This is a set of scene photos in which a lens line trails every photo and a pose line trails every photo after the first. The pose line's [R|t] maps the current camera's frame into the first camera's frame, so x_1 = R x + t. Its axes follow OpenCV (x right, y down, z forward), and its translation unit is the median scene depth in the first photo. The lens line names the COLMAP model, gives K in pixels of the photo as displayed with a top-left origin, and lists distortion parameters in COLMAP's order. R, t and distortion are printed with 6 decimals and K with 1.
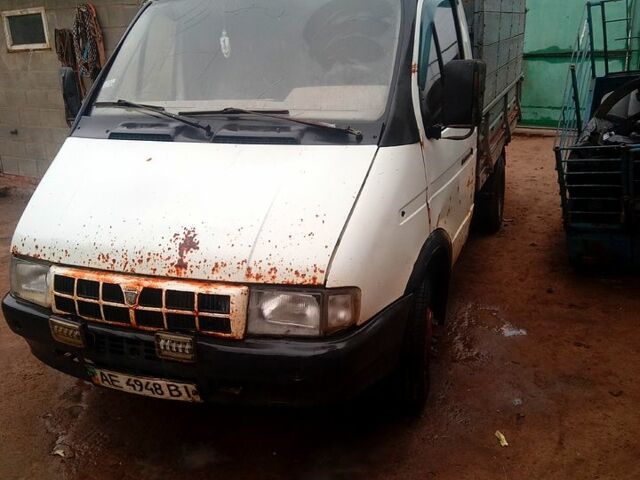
lens RADIAL K [[646.3, 0, 305.6], [0, 646.3, 238.8], [0, 0, 1]] dist [-0.001041, -0.004820]
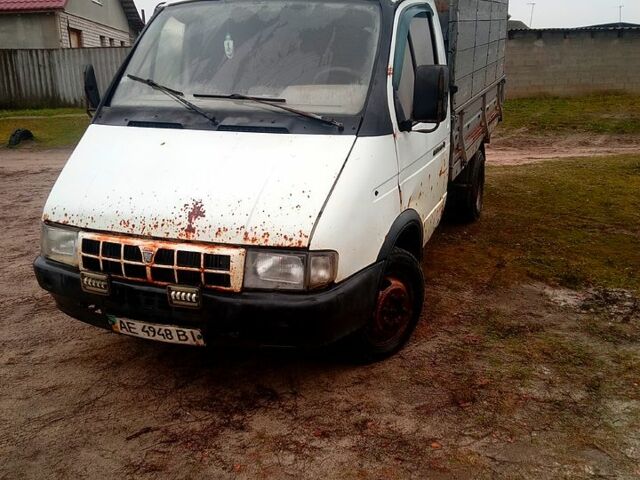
lens RADIAL K [[629.8, 0, 320.0], [0, 629.8, 240.0], [0, 0, 1]] dist [0.018195, 0.020375]
pose [[0.999528, 0.017686, 0.025109, 0.020183], [-0.017939, 0.999790, 0.009894, 0.041326], [-0.024929, -0.010339, 0.999636, -0.176533]]
